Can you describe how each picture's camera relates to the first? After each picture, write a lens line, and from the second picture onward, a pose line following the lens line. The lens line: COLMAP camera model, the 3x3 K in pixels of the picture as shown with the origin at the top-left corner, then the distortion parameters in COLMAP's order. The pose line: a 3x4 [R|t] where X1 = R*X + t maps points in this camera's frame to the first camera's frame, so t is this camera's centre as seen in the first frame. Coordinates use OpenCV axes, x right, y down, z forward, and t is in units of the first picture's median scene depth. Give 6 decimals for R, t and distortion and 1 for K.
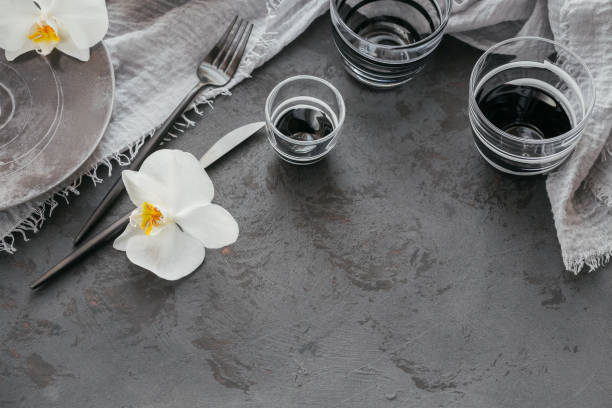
lens RADIAL K [[1850.0, 0, 306.0], [0, 1850.0, 204.0], [0, 0, 1]] dist [-0.043018, 0.245732]
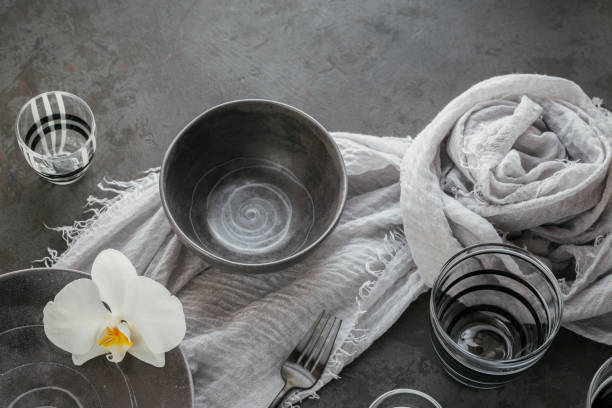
lens RADIAL K [[1850.0, 0, 306.0], [0, 1850.0, 204.0], [0, 0, 1]] dist [-0.043018, 0.245732]
pose [[0.999874, -0.015052, 0.004985, -0.050821], [0.015051, 0.999887, 0.000275, -0.158181], [-0.004988, -0.000200, 0.999988, 0.083386]]
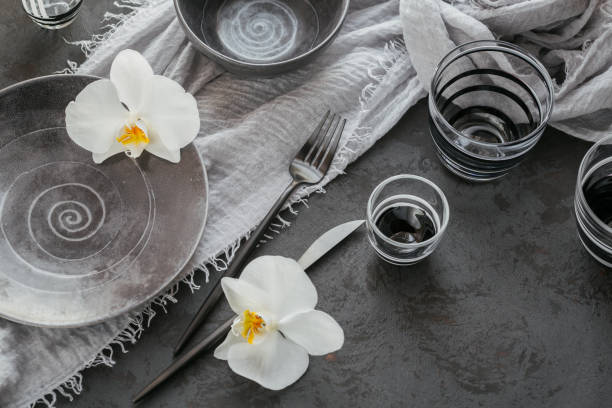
lens RADIAL K [[1850.0, 0, 306.0], [0, 1850.0, 204.0], [0, 0, 1]] dist [-0.043018, 0.245732]
pose [[0.999574, -0.026310, 0.012626, -0.064250], [0.026320, 0.999653, -0.000644, -0.053398], [-0.012605, 0.000976, 0.999920, 0.025024]]
